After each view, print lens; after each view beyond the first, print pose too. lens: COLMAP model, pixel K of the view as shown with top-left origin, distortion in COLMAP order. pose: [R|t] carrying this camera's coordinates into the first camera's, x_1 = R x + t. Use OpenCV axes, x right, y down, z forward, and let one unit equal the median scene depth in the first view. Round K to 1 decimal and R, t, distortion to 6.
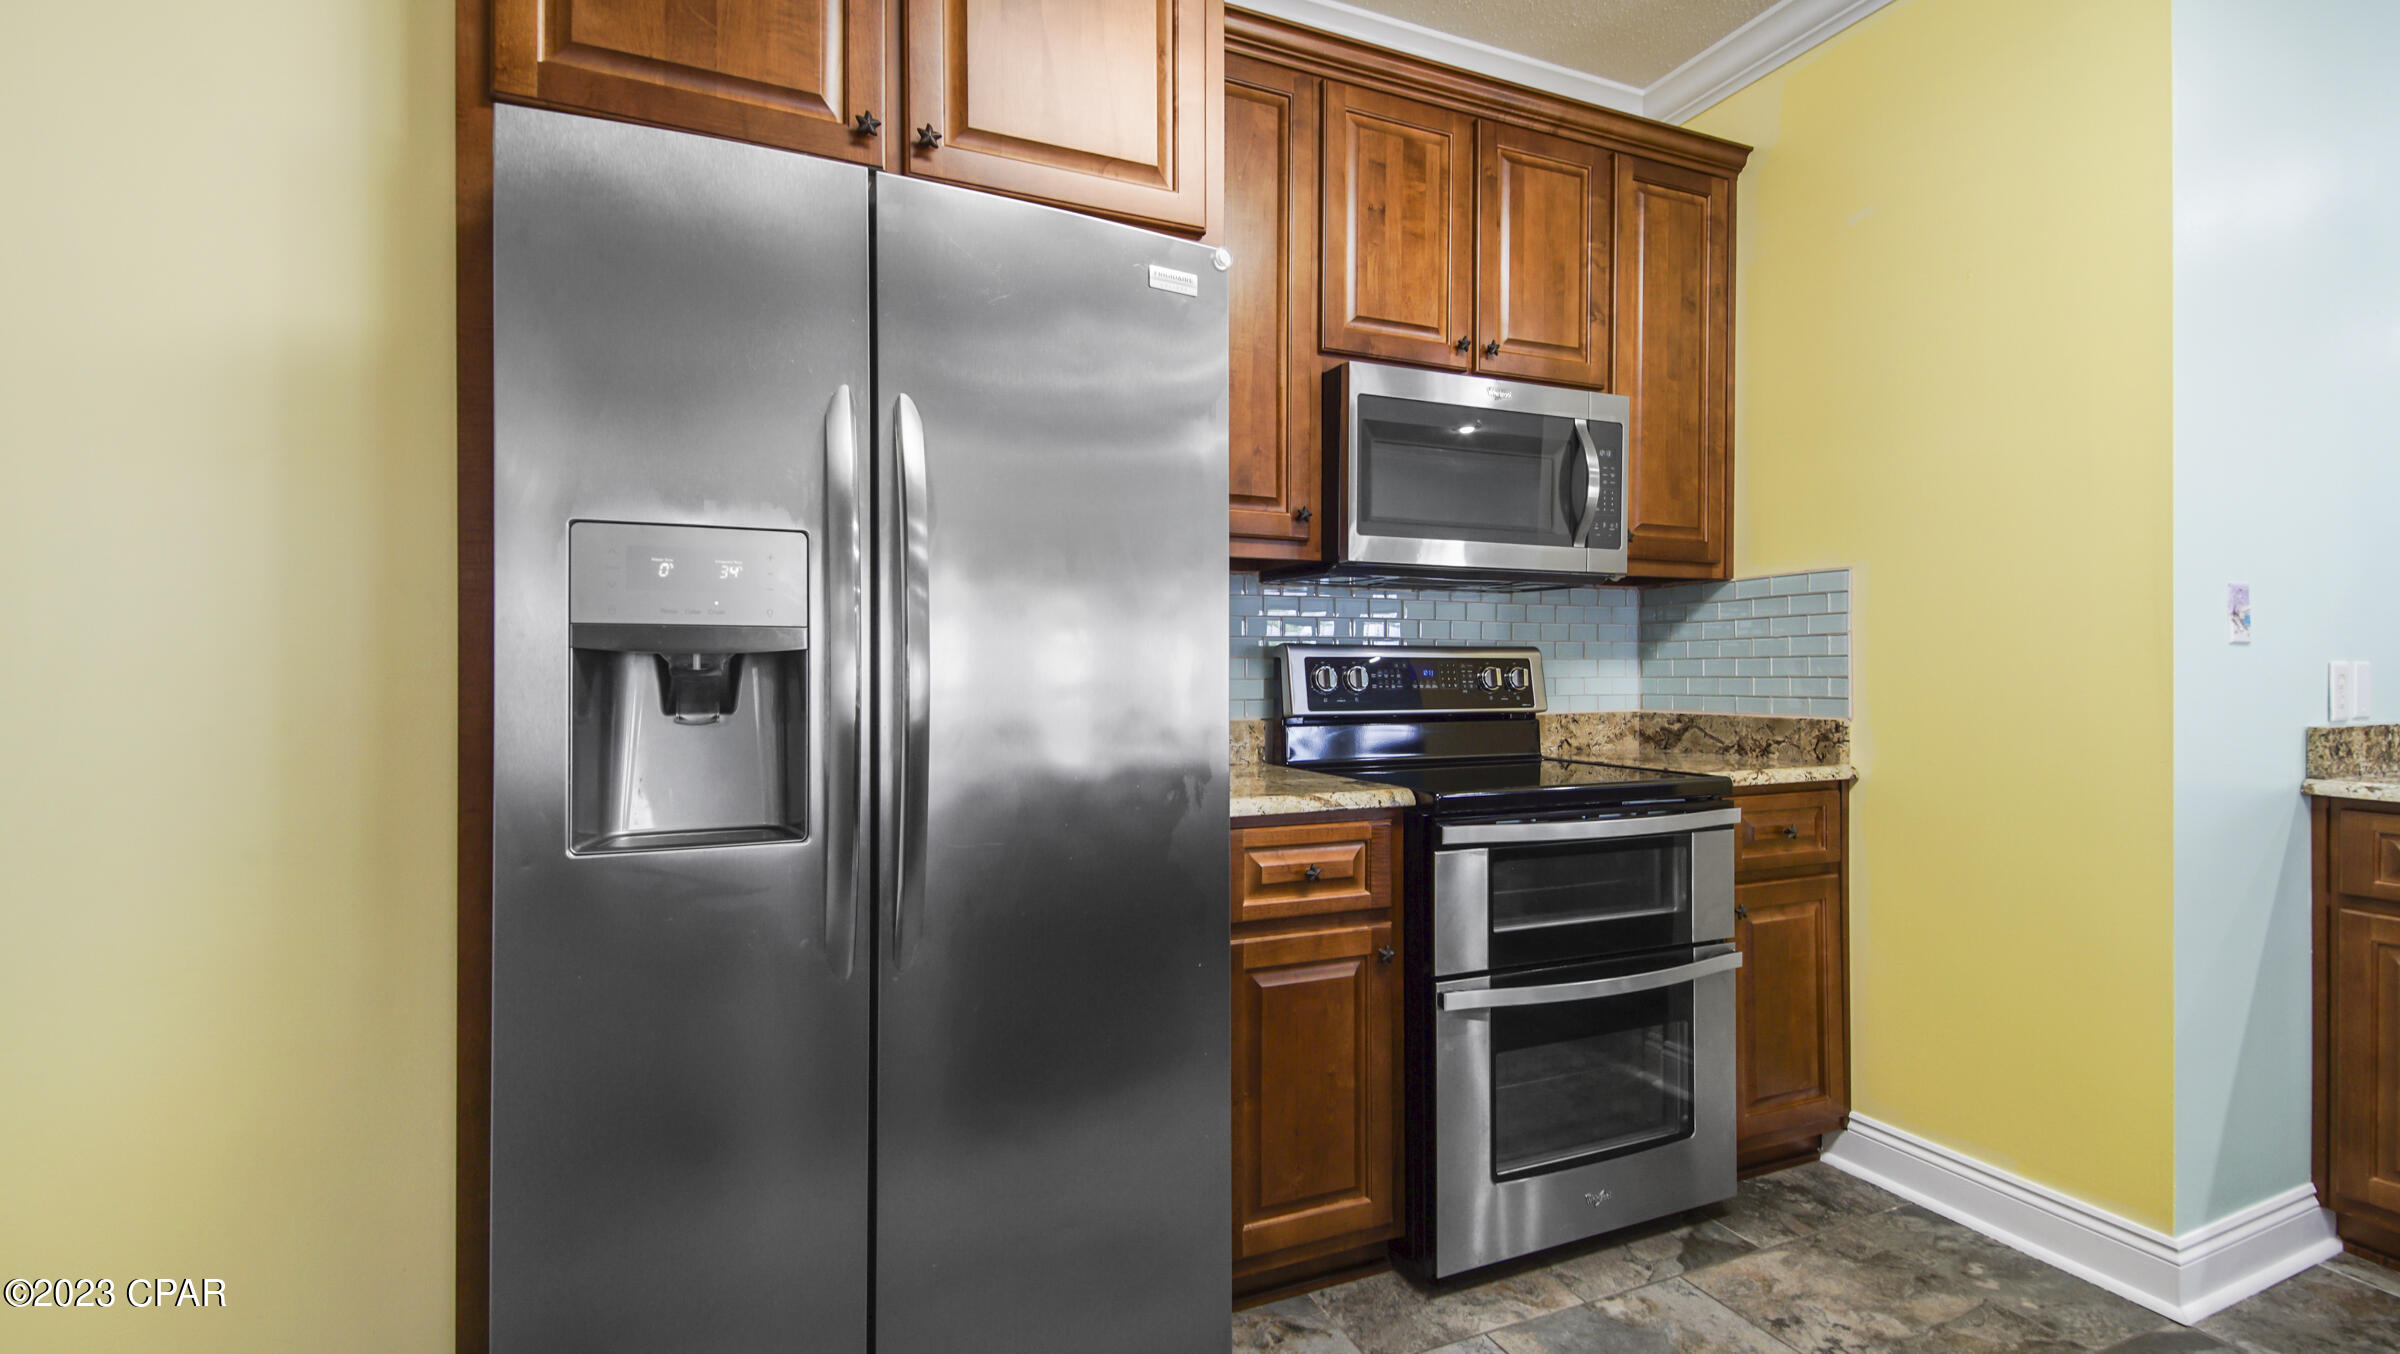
lens RADIAL K [[1043.6, 0, 1202.5], [0, 1043.6, 672.0], [0, 0, 1]] dist [0.025593, -0.016344]
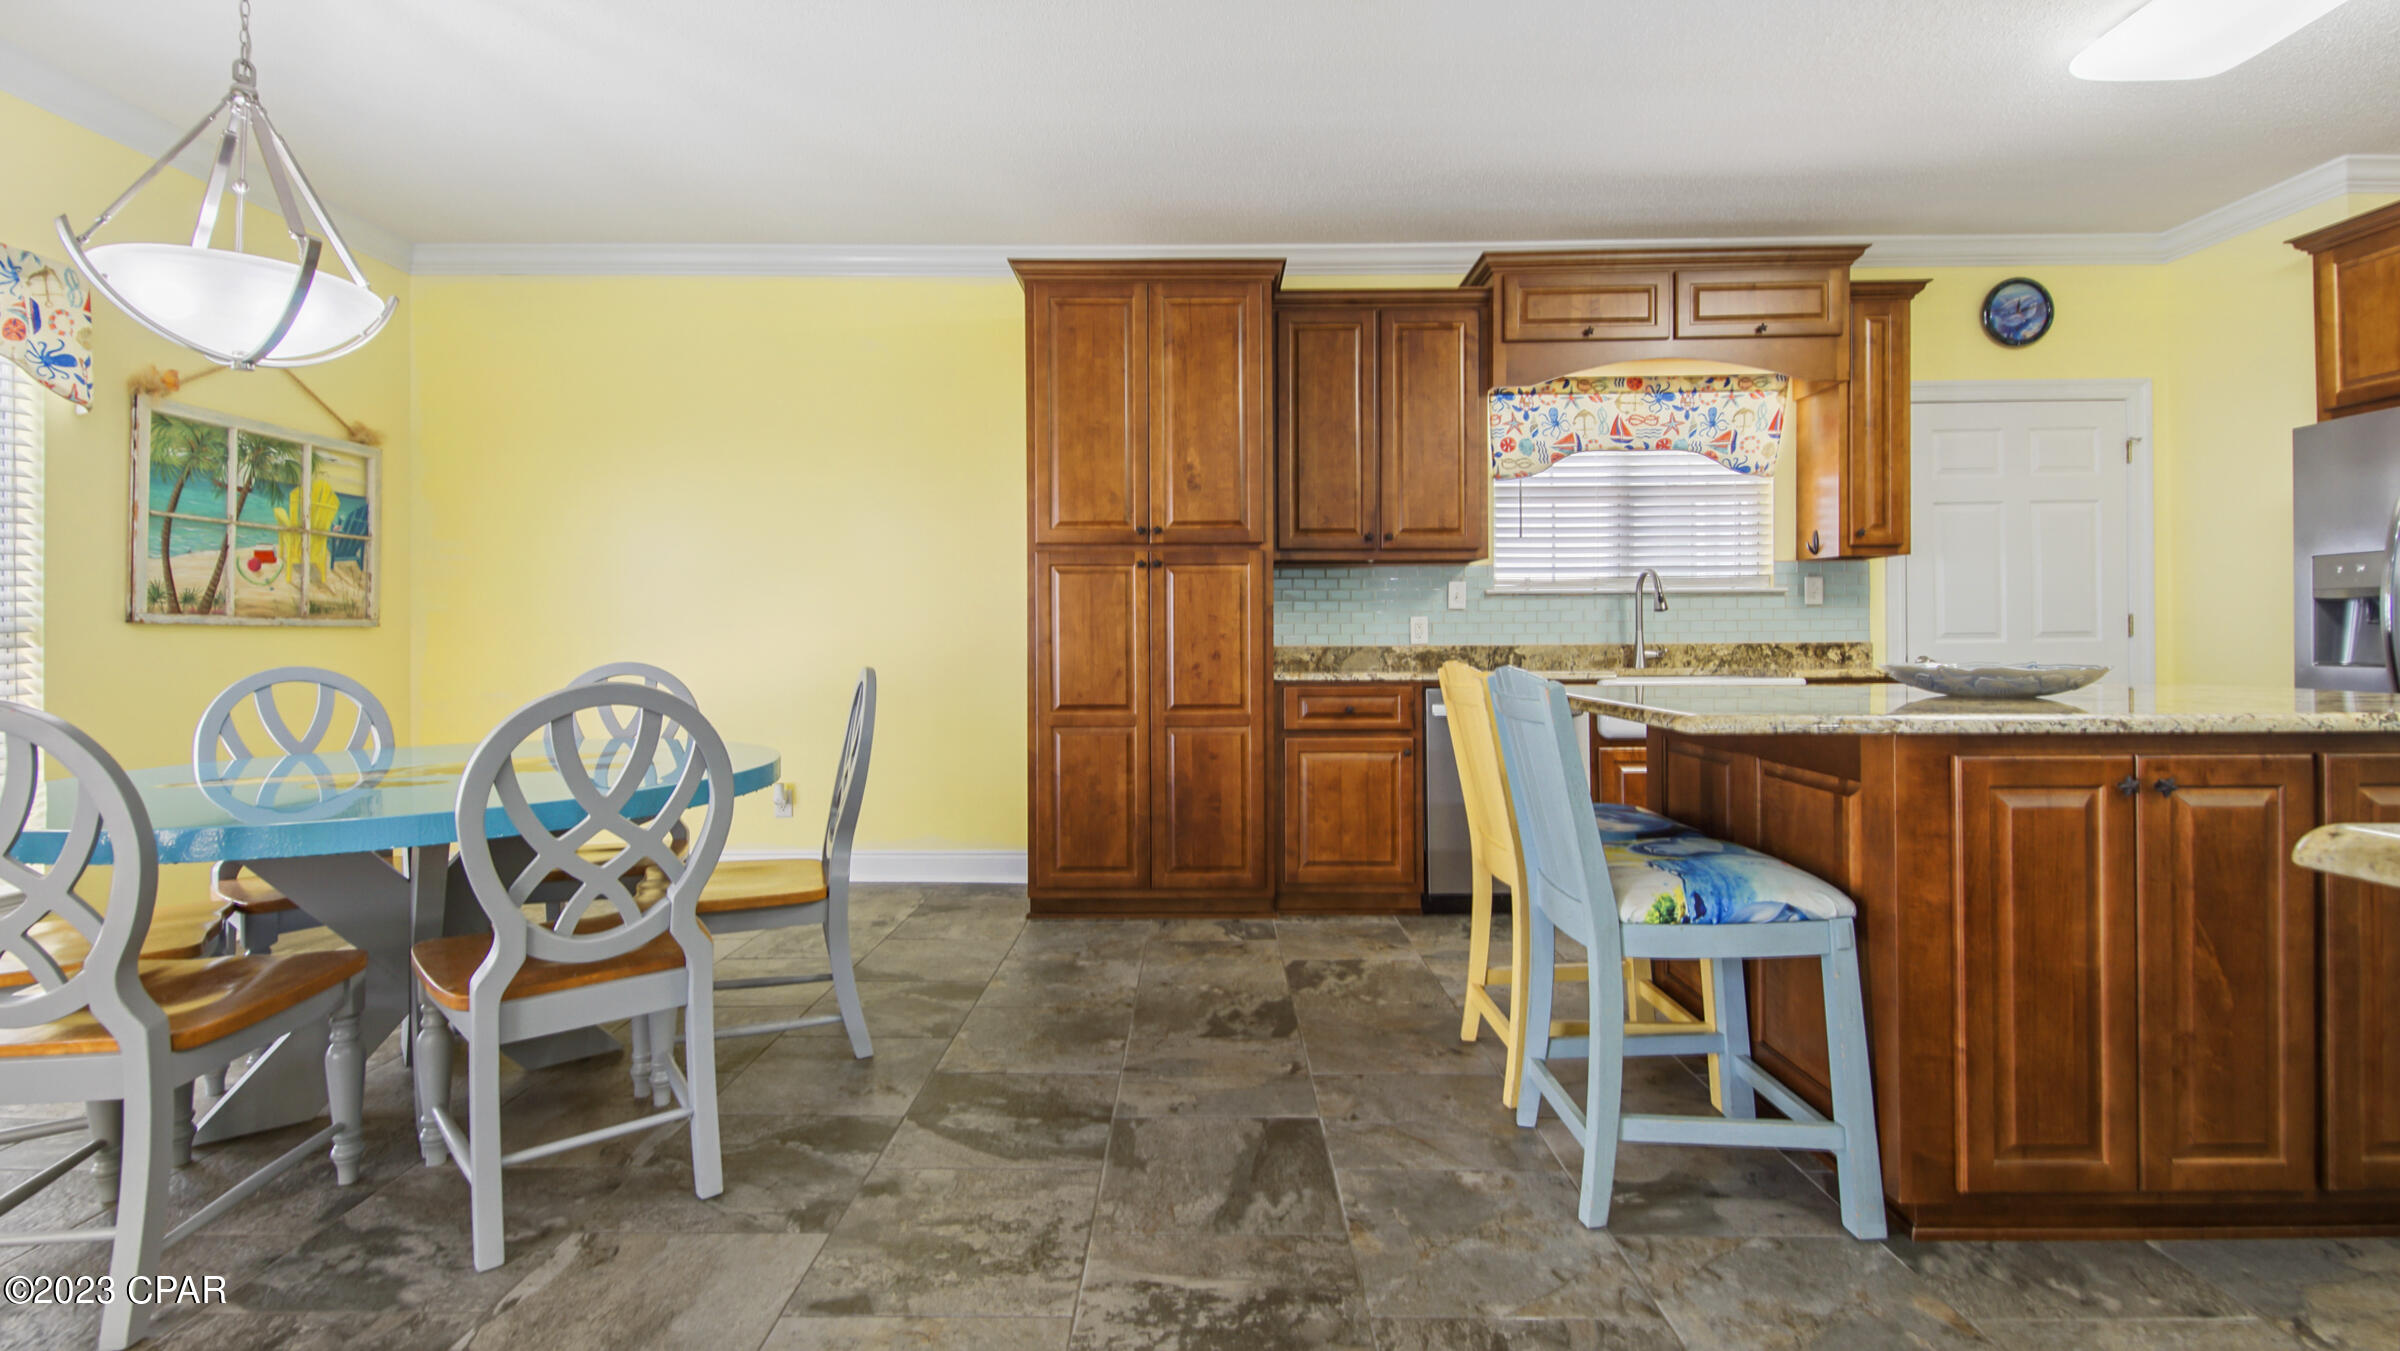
lens RADIAL K [[1042.0, 0, 1225.1], [0, 1042.0, 639.2], [0, 0, 1]] dist [0.041979, -0.022186]
pose [[-0.402487, 0.004744, -0.915413, 1.780063], [0.007104, 0.999973, 0.002059, 0.034498], [0.915398, -0.005674, -0.402510, -0.326585]]
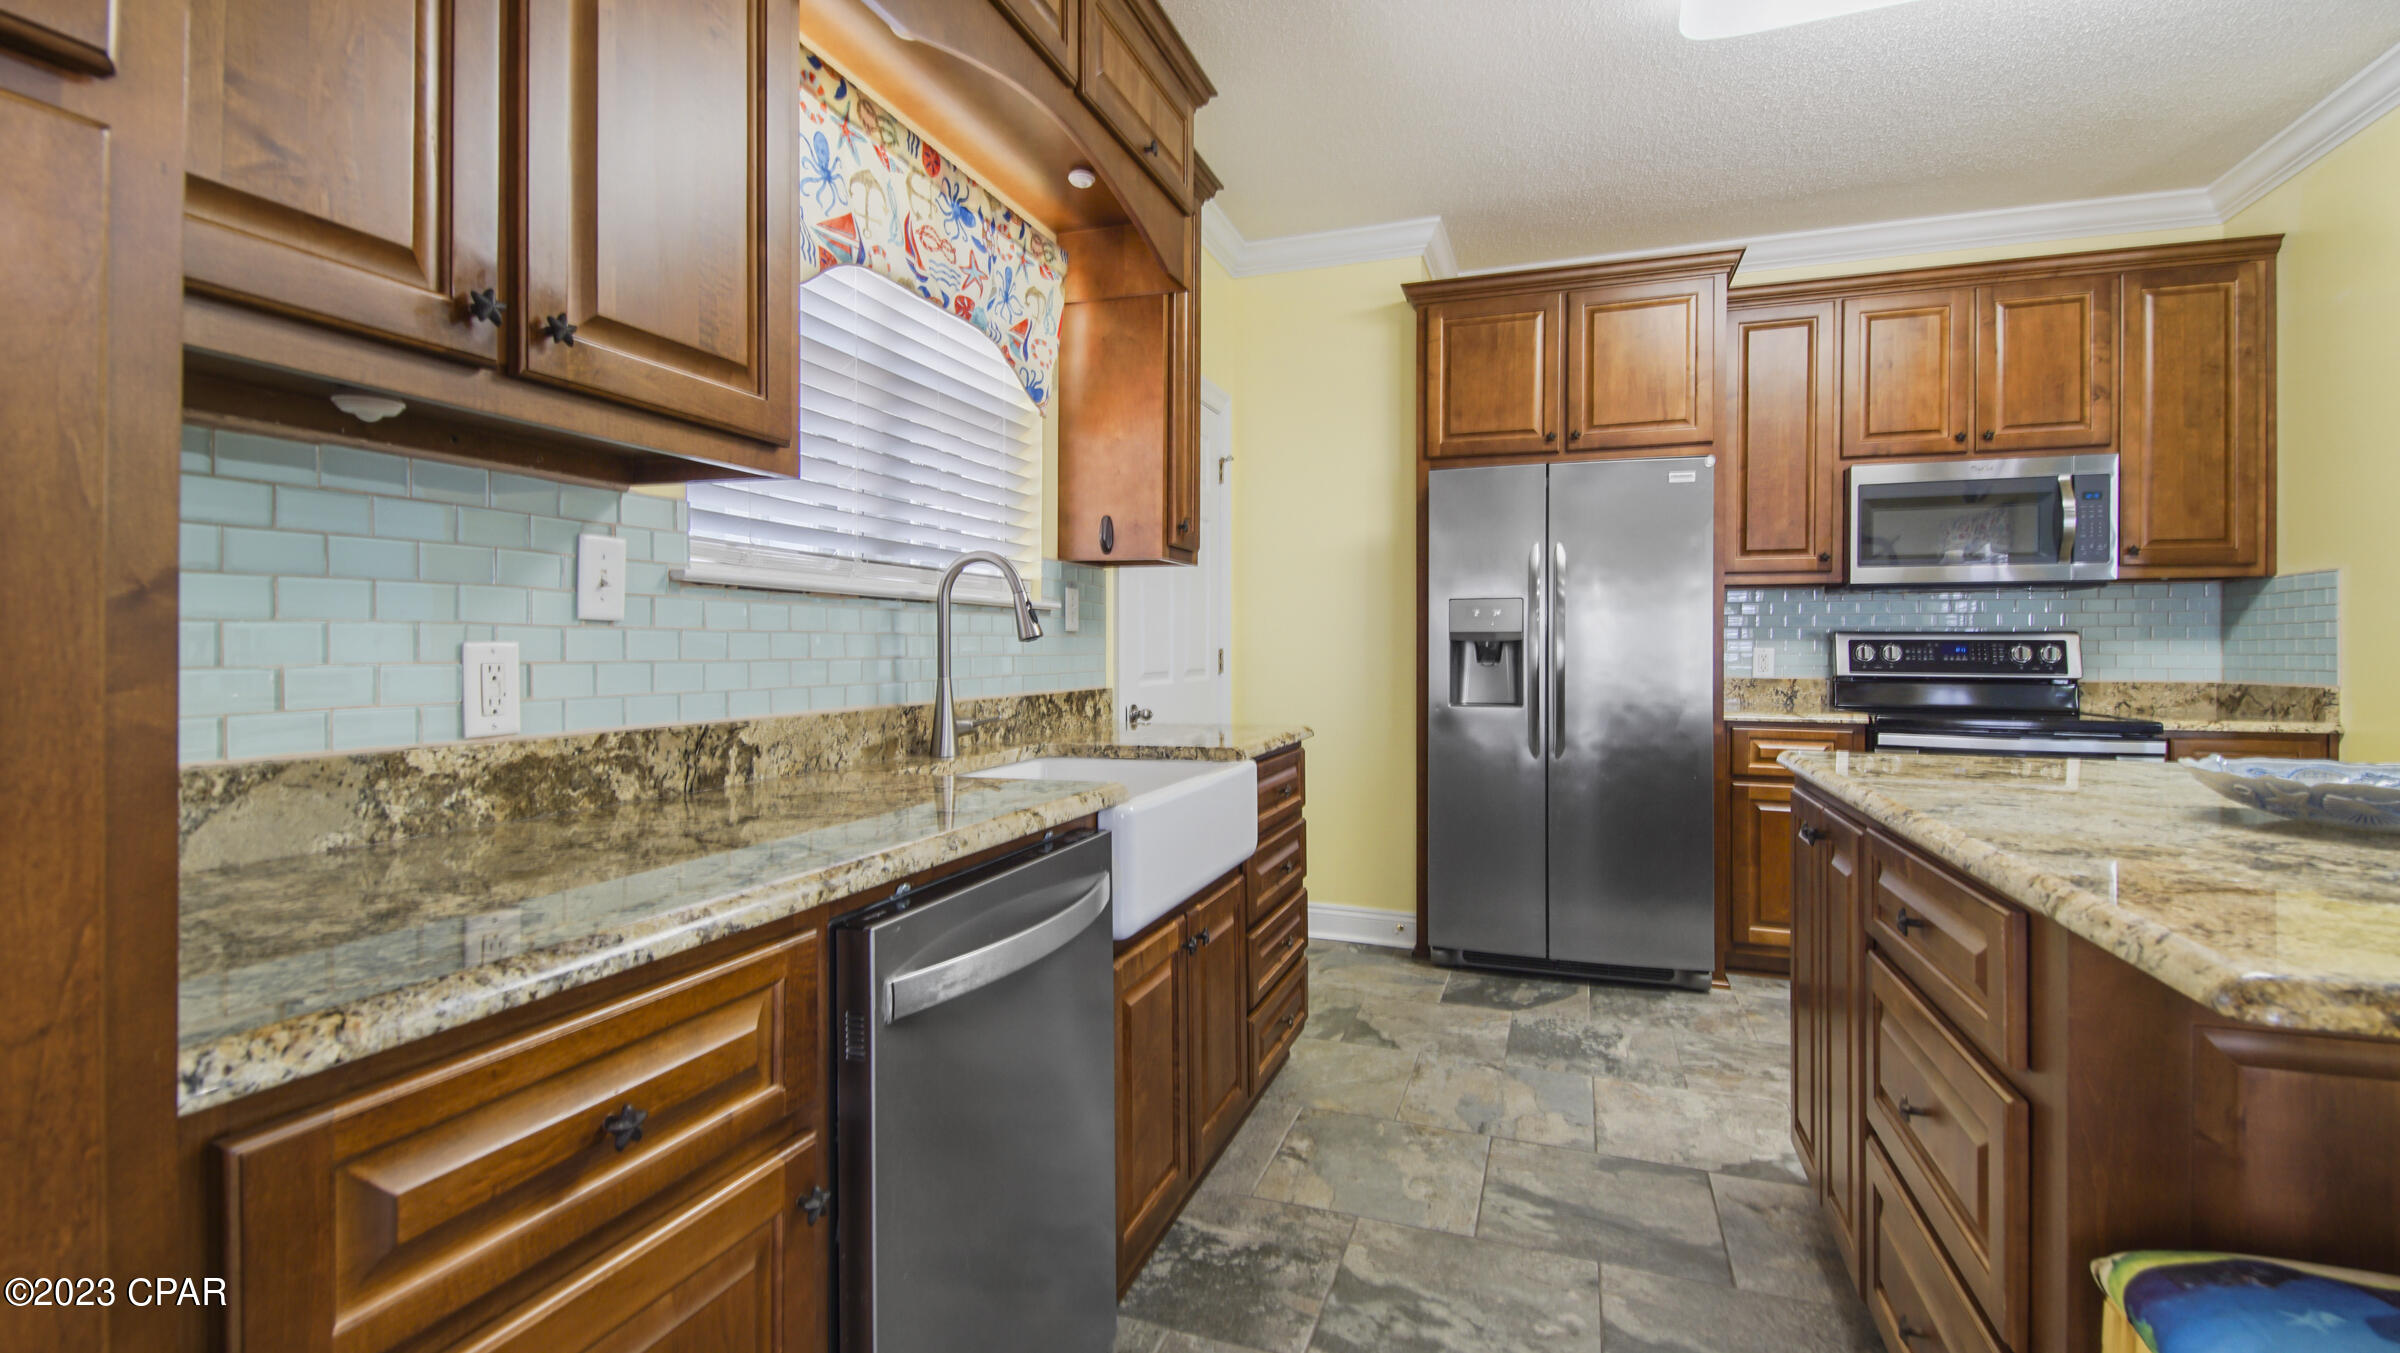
lens RADIAL K [[1086.4, 0, 1173.2], [0, 1086.4, 640.9], [0, 0, 1]] dist [0.040252, -0.023500]
pose [[0.717534, -0.001342, -0.696522, 0.535092], [-0.003432, 0.999979, -0.005463, 0.000673], [0.696515, 0.006310, 0.717514, -0.950767]]
